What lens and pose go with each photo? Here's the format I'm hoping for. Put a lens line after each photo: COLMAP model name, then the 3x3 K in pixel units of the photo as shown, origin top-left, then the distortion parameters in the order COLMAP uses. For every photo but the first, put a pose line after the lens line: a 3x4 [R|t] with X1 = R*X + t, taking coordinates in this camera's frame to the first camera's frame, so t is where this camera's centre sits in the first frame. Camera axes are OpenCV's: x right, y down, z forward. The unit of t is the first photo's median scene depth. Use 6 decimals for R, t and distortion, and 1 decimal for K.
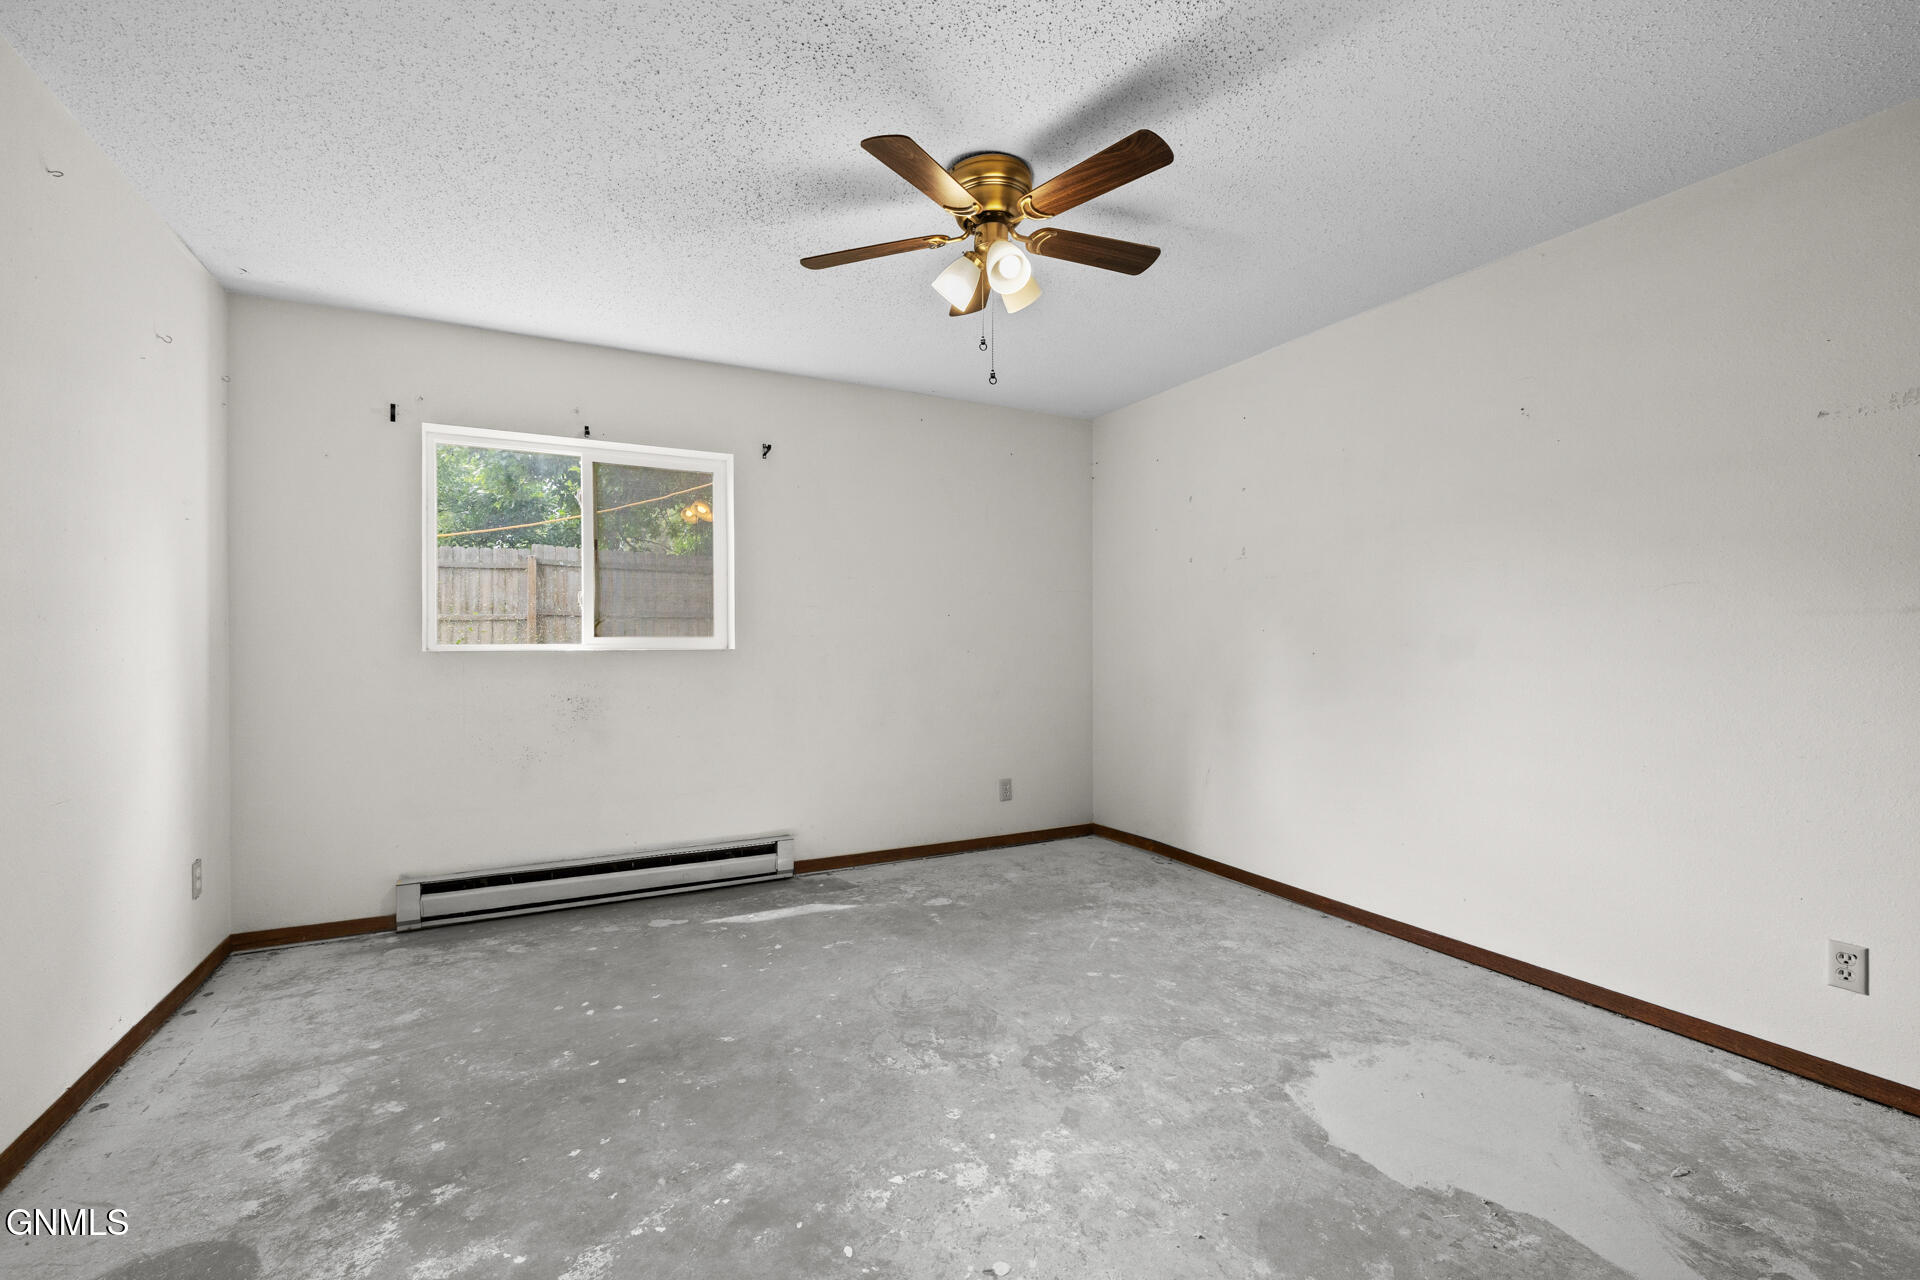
lens RADIAL K [[807.9, 0, 964.4], [0, 807.9, 639.3], [0, 0, 1]] dist [0.000618, 0.000094]
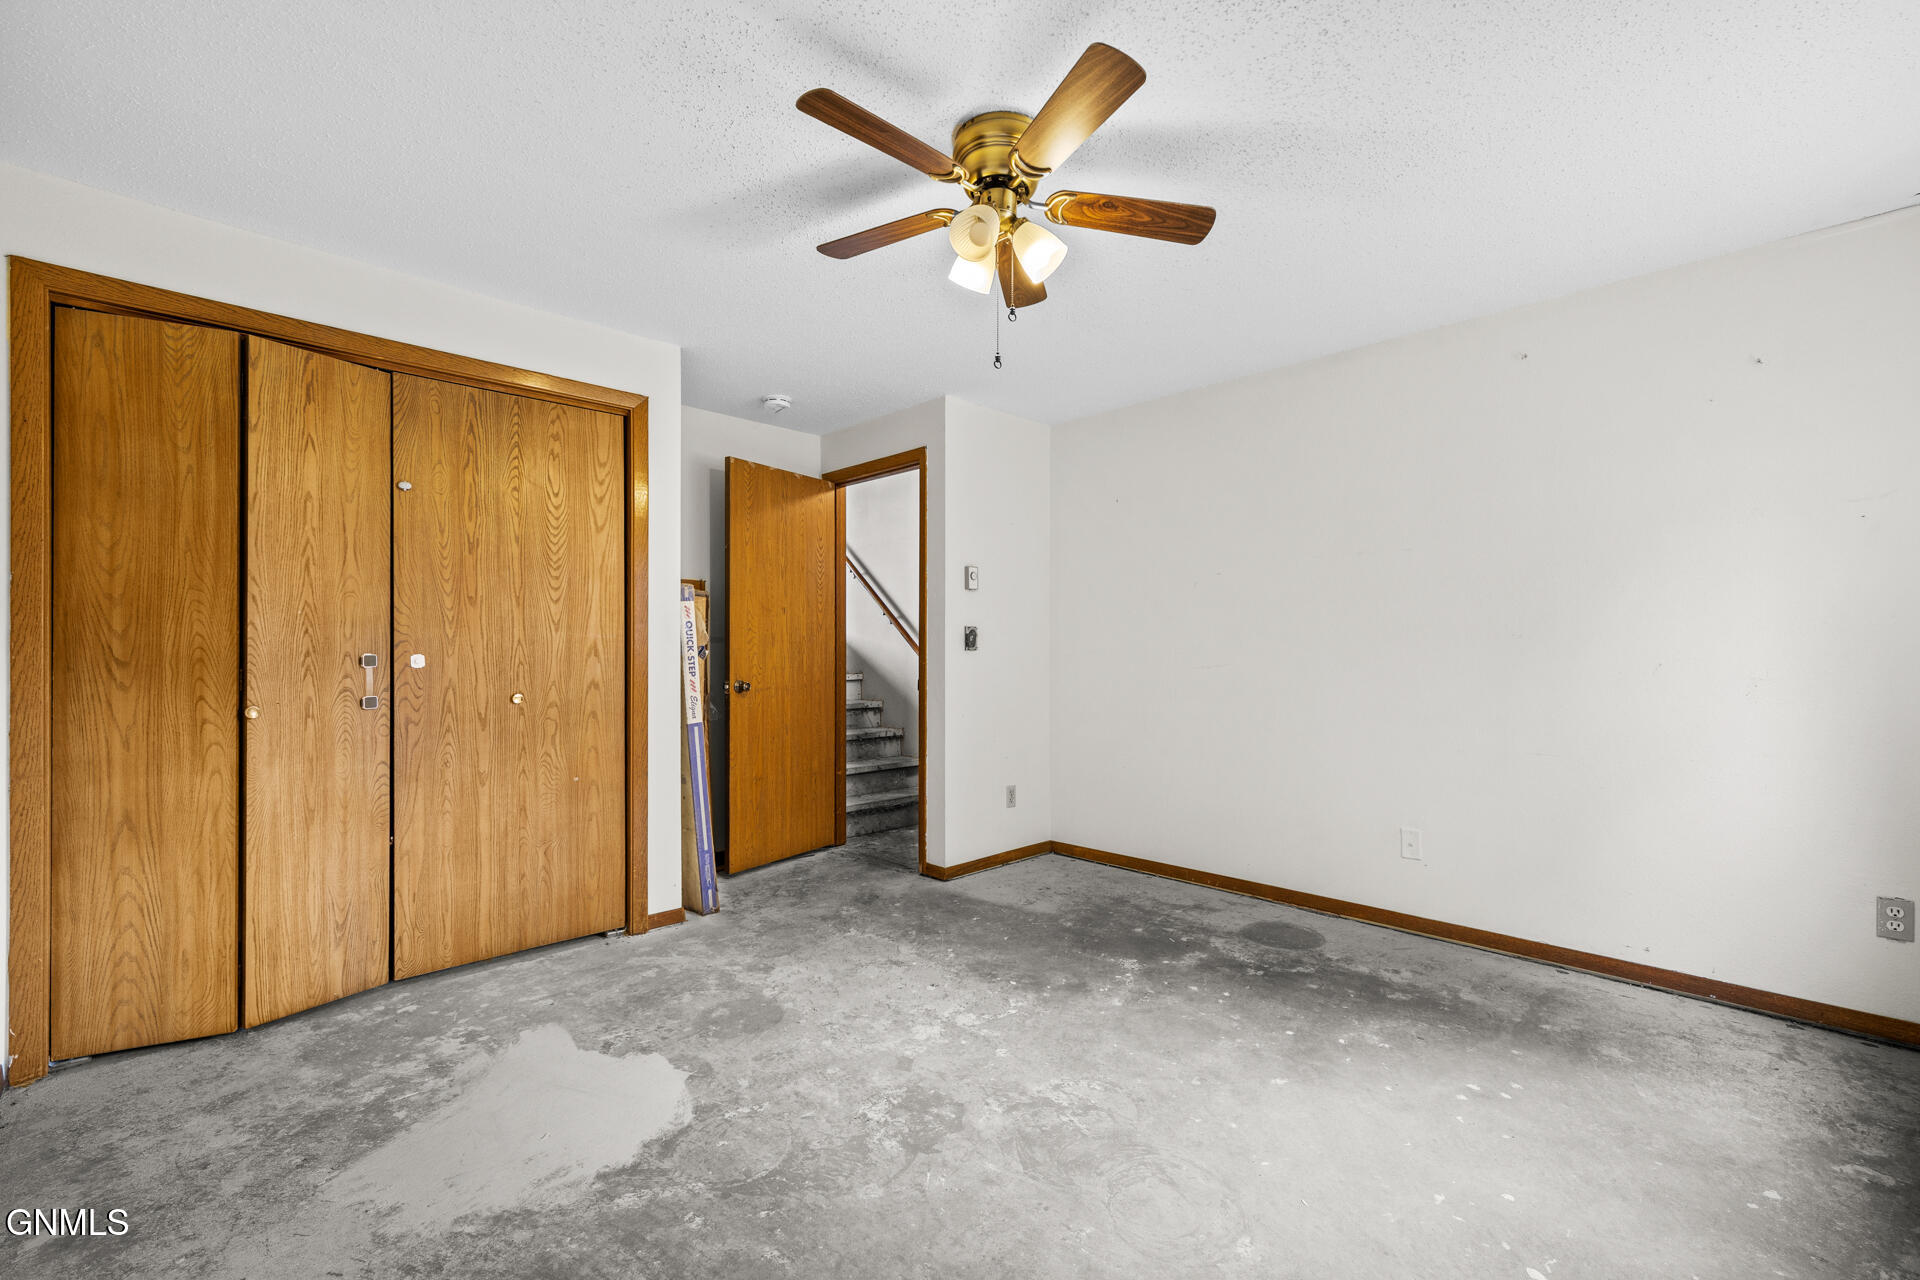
lens RADIAL K [[807.9, 0, 964.4], [0, 807.9, 639.3], [0, 0, 1]] dist [0.000618, 0.000094]
pose [[-0.959855, 0.000294, -0.280497, 0.348895], [0.004419, 0.999891, -0.014075, -0.002231], [0.280463, -0.014749, -0.959752, 1.995265]]
